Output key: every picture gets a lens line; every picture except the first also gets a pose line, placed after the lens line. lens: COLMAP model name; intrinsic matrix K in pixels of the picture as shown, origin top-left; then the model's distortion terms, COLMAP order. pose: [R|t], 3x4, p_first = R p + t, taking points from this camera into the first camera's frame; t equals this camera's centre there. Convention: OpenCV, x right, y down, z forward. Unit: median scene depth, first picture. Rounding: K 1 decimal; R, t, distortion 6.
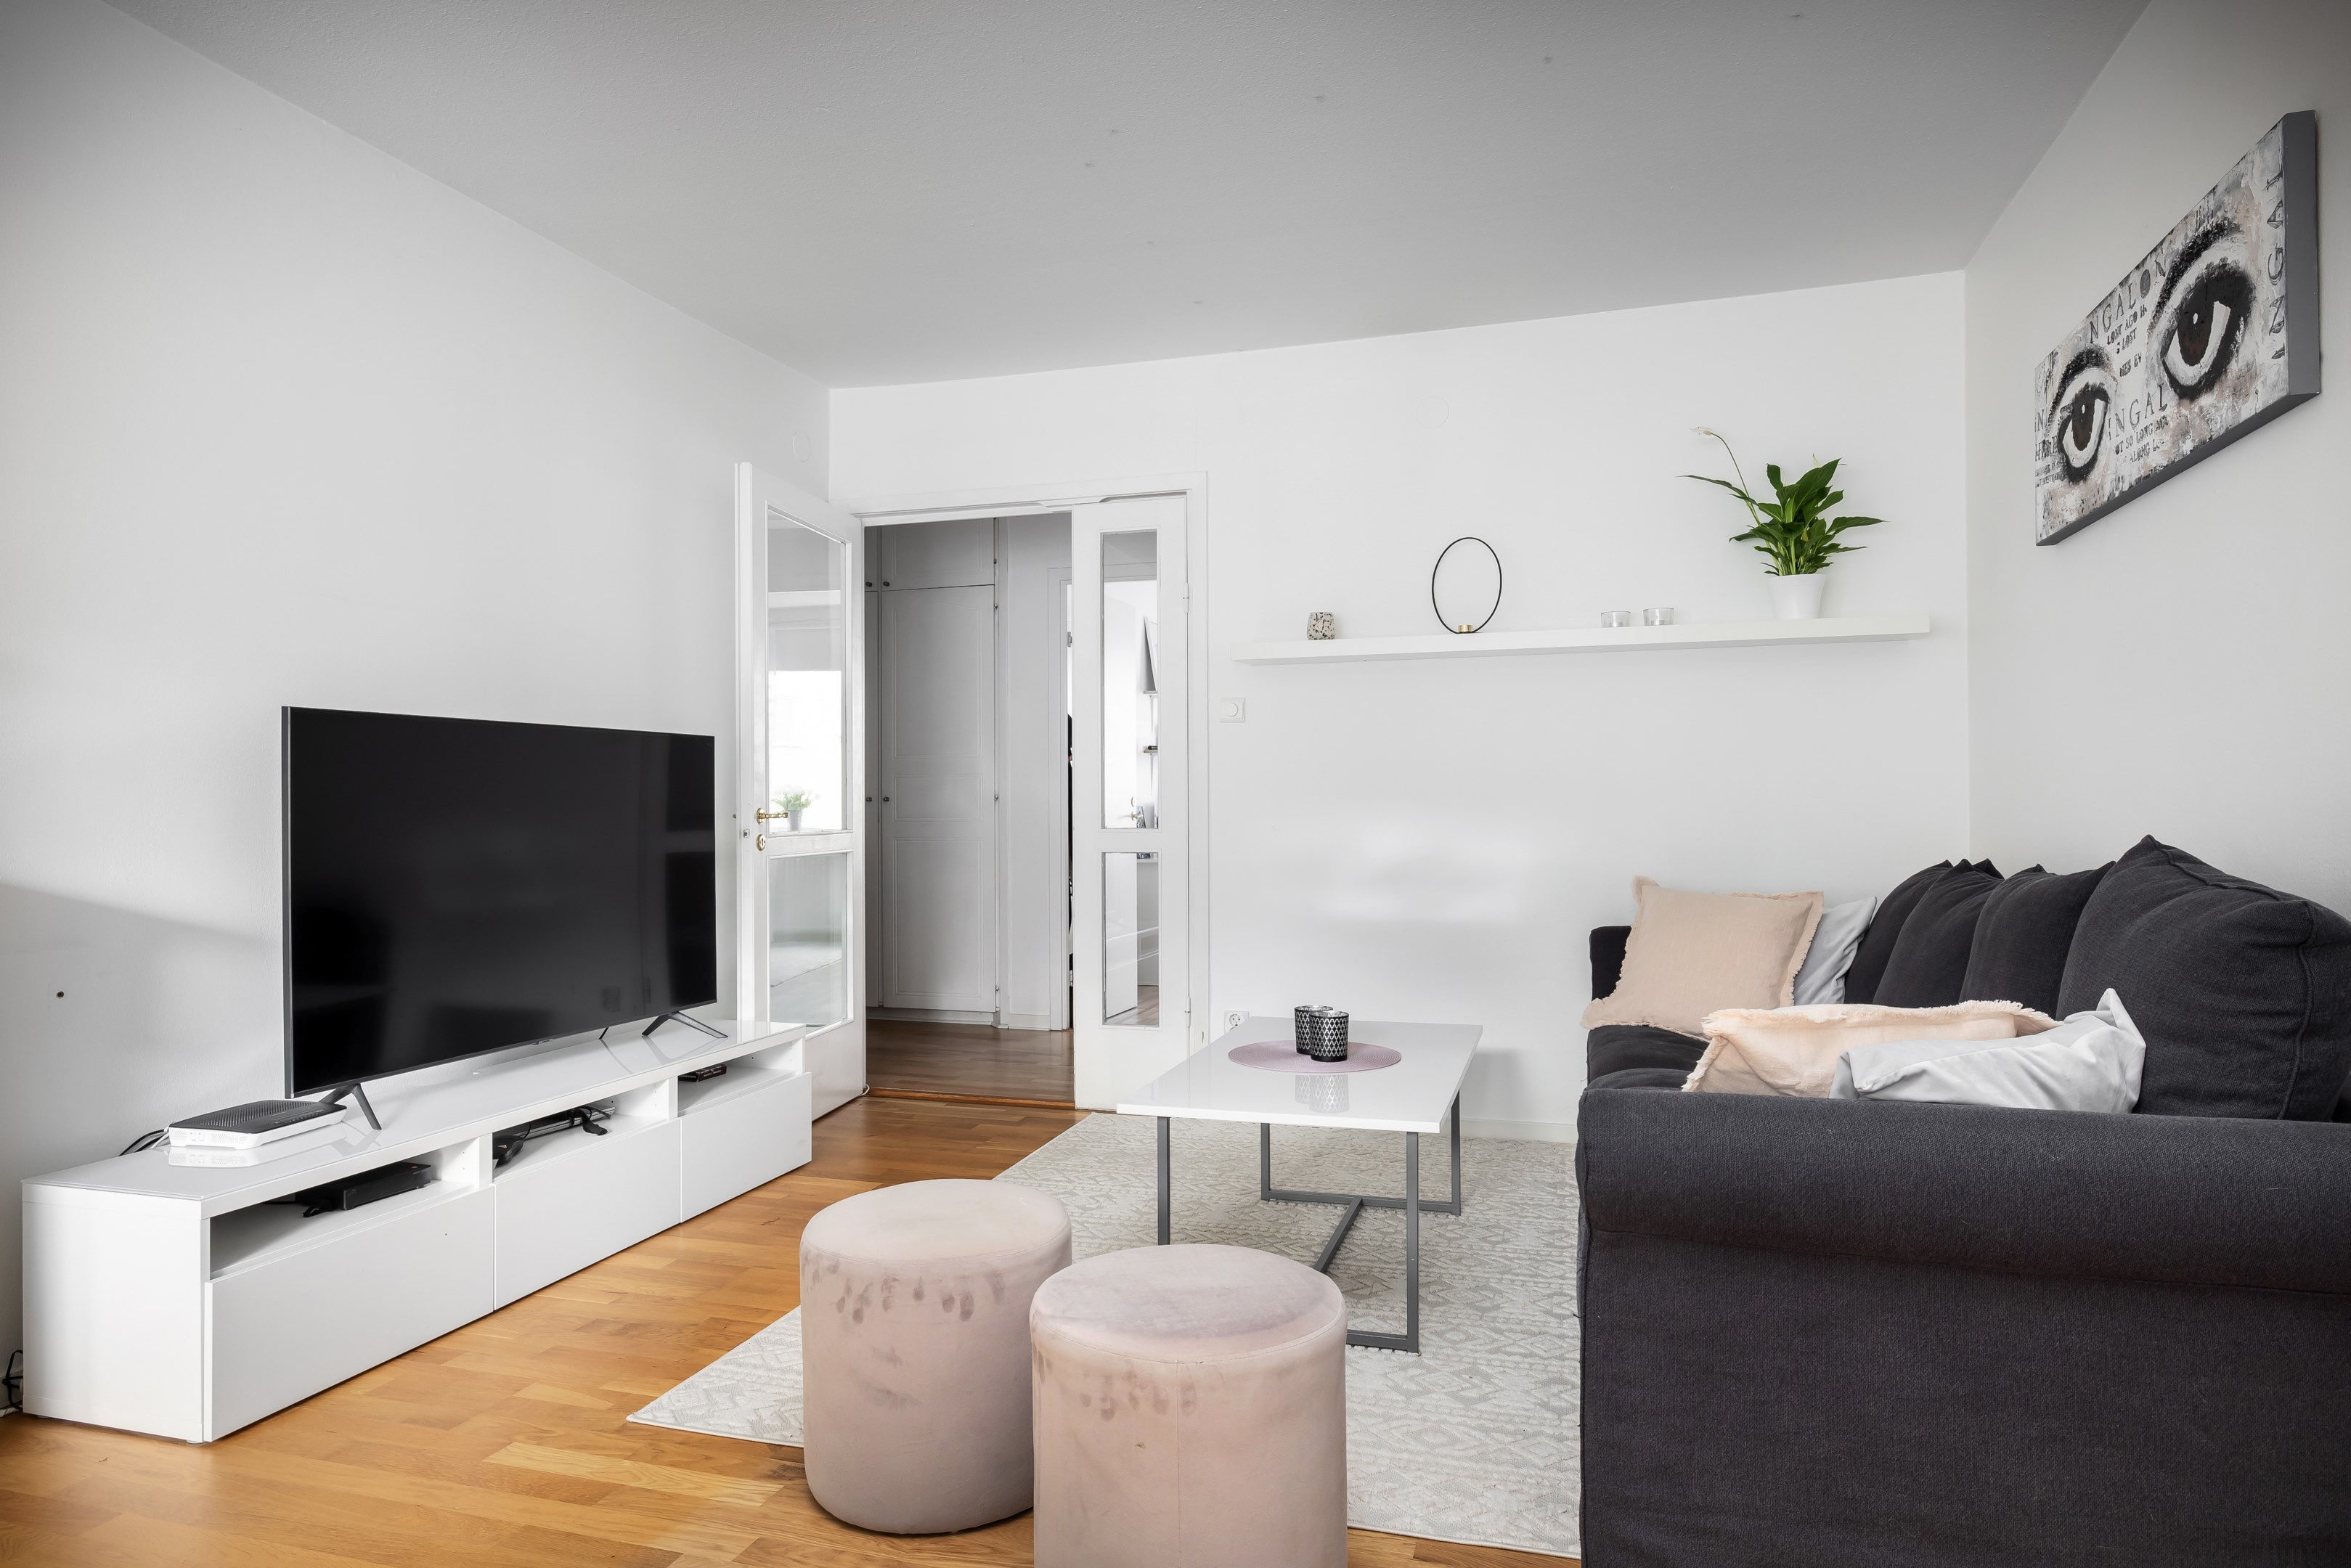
lens RADIAL K [[1379.8, 0, 1184.3], [0, 1379.8, 788.3], [0, 0, 1]] dist [-0.008672, 0.003508]
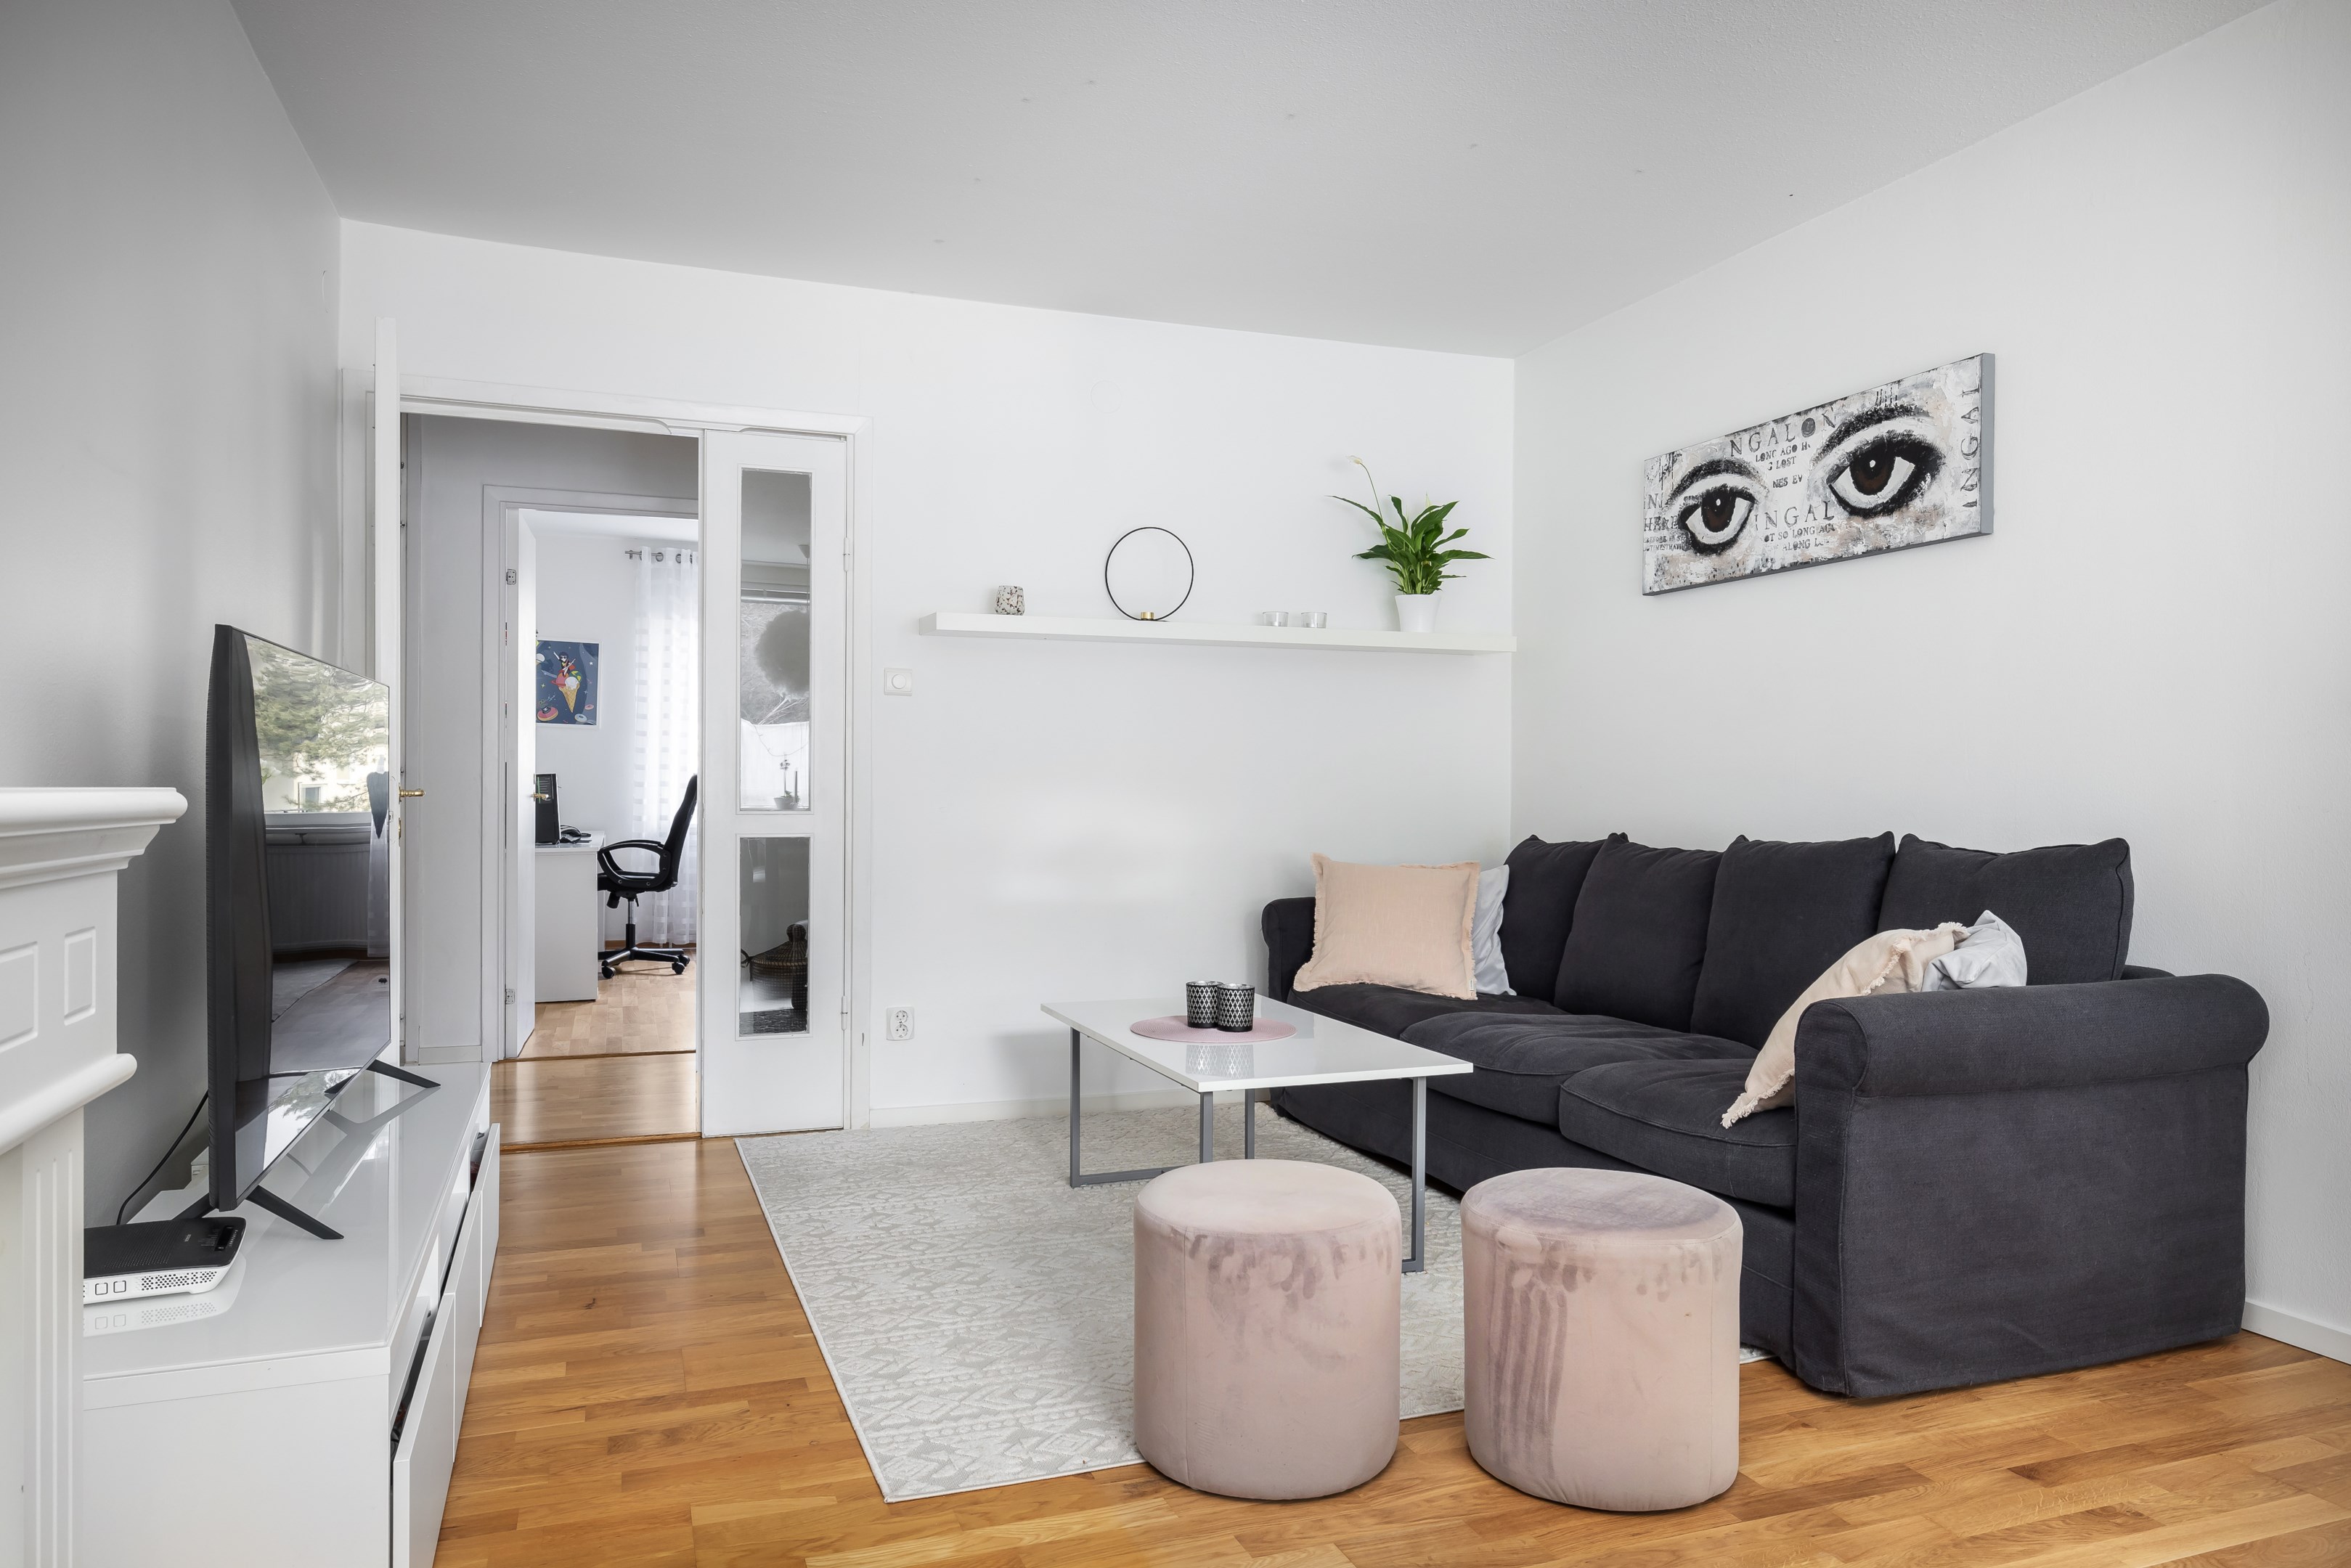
lens RADIAL K [[1524.5, 0, 1176.4], [0, 1524.5, 783.0], [0, 0, 1]] dist [0.003057, -0.005581]
pose [[0.792290, 0.010733, 0.610050, -0.703417], [-0.016546, 0.999856, 0.003898, 0.006283], [-0.609920, -0.013182, 0.792353, 0.124576]]
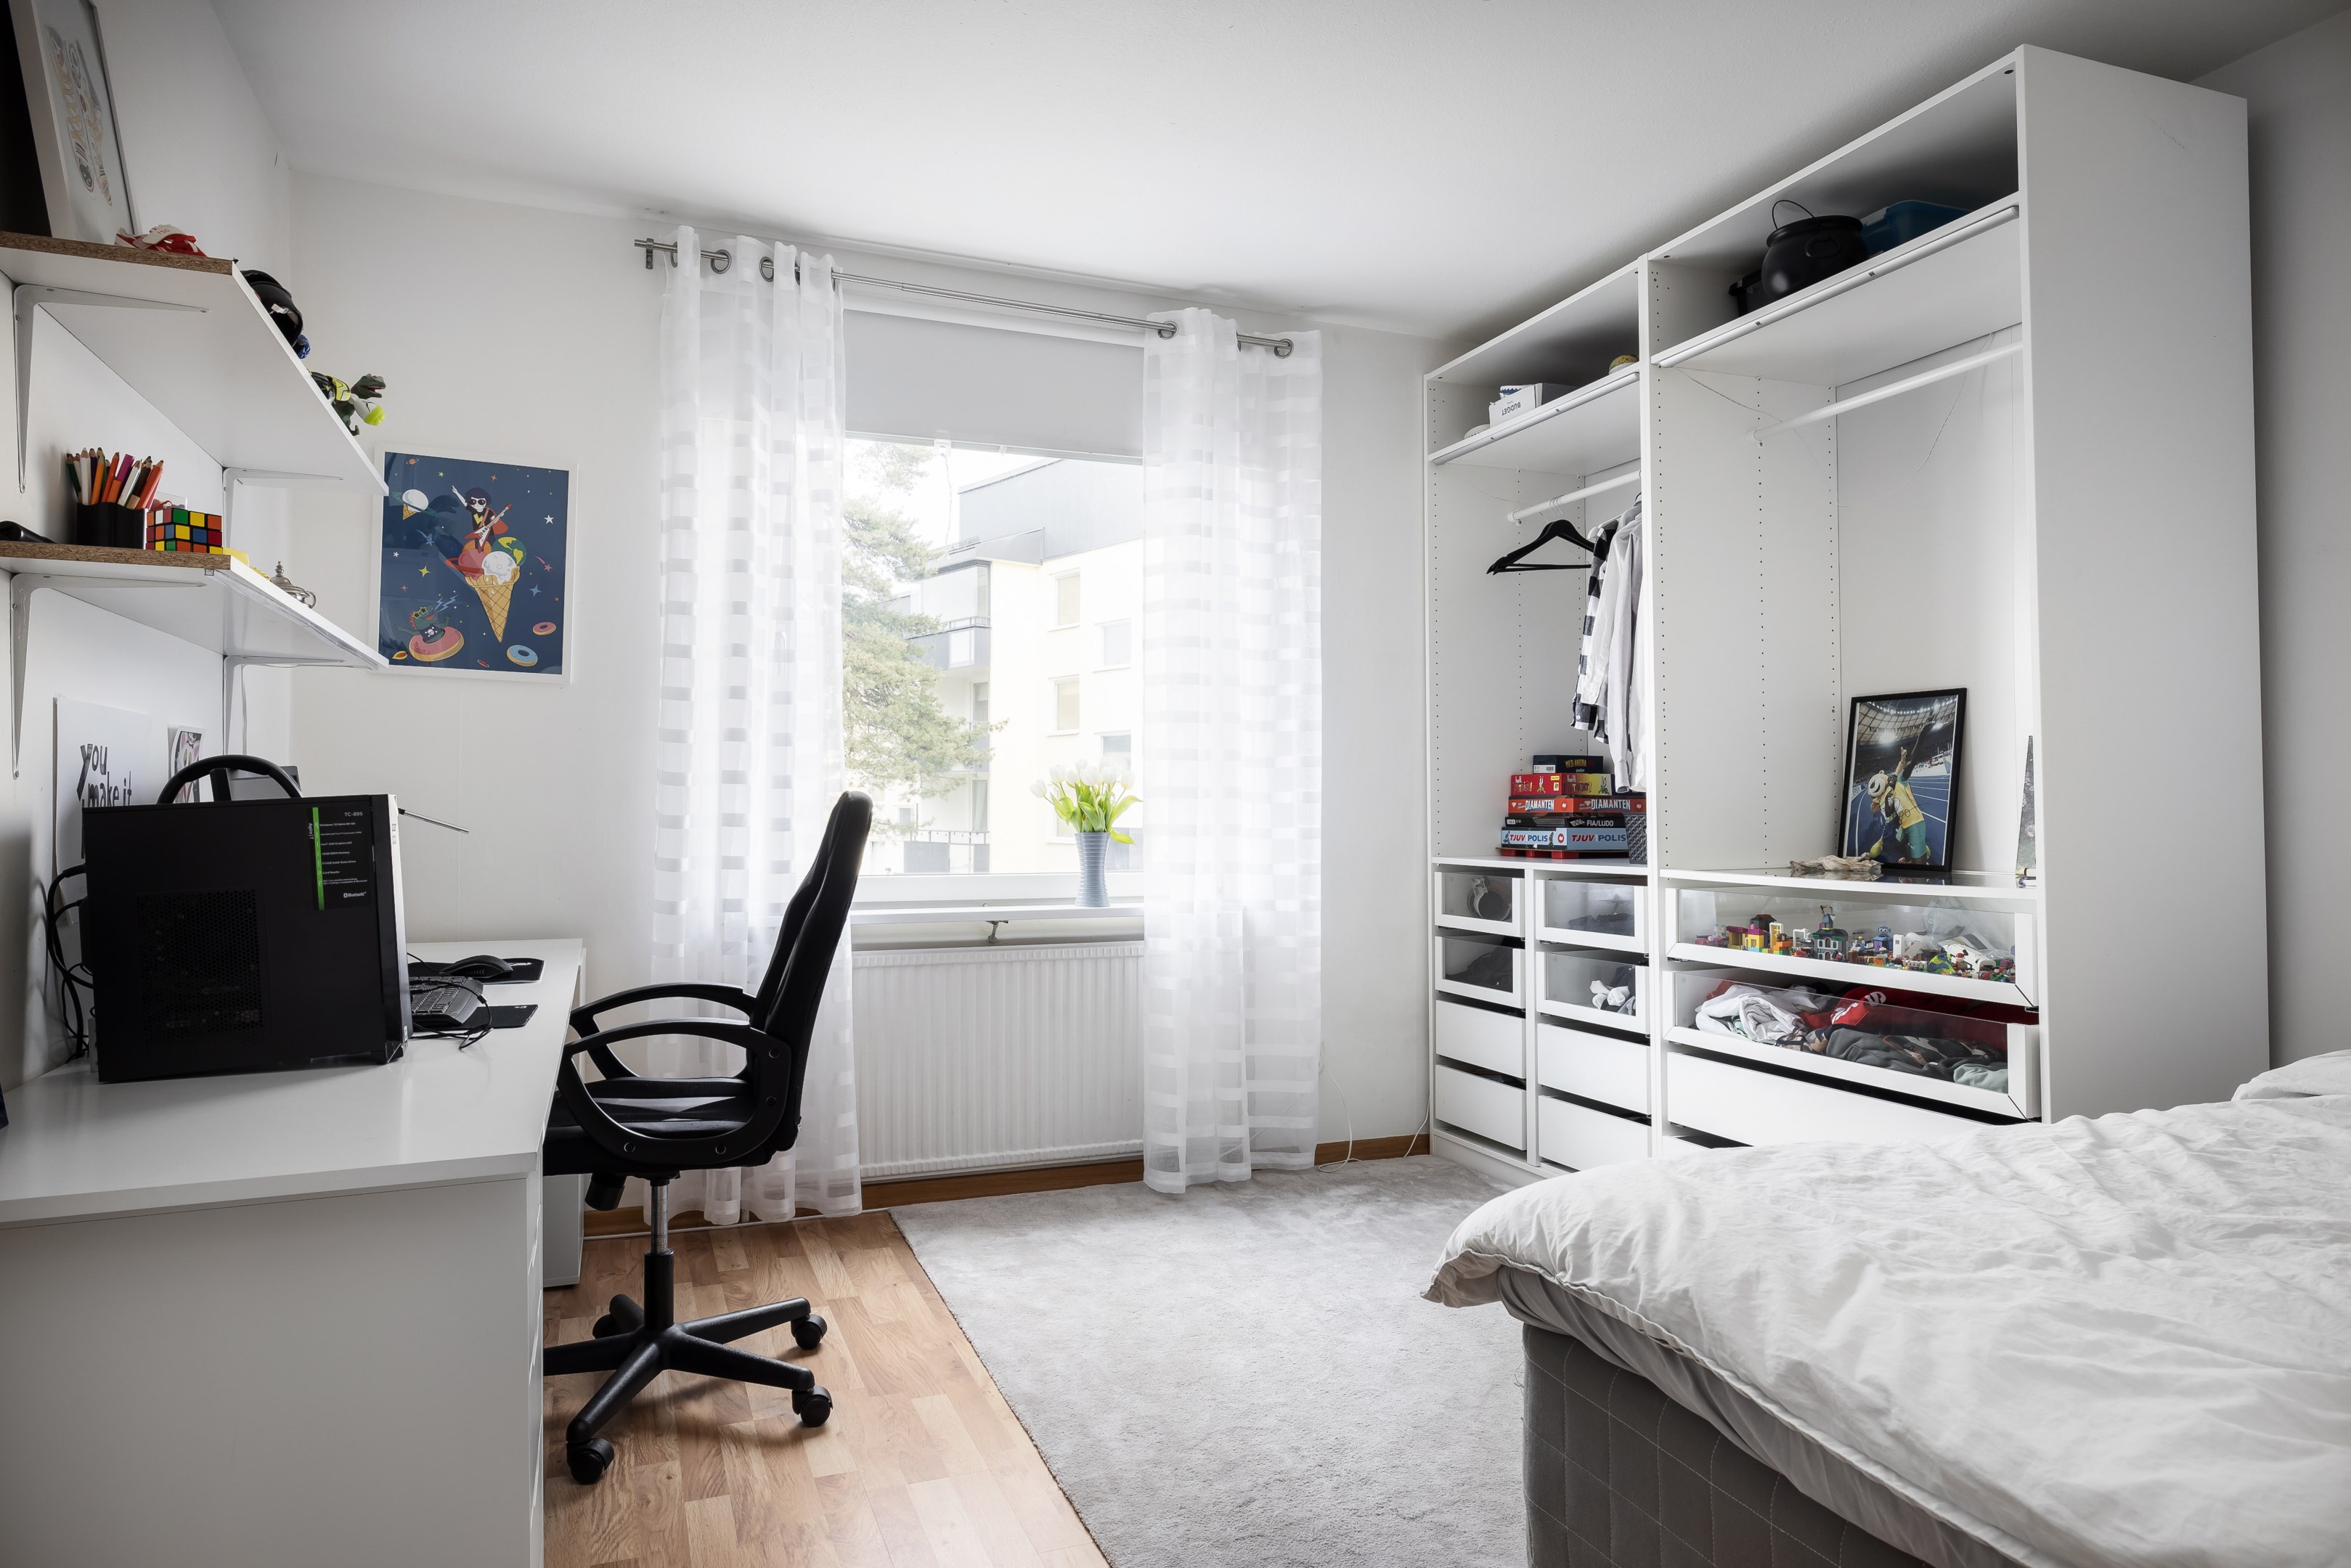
lens RADIAL K [[1379.8, 0, 1172.2], [0, 1379.8, 791.1], [0, 0, 1]] dist [-0.008672, 0.003508]
pose [[0.770543, 0.017032, 0.637160, -0.398259], [-0.011225, 0.999851, -0.013152, 0.015302], [-0.637289, 0.002982, 0.770619, 1.098149]]
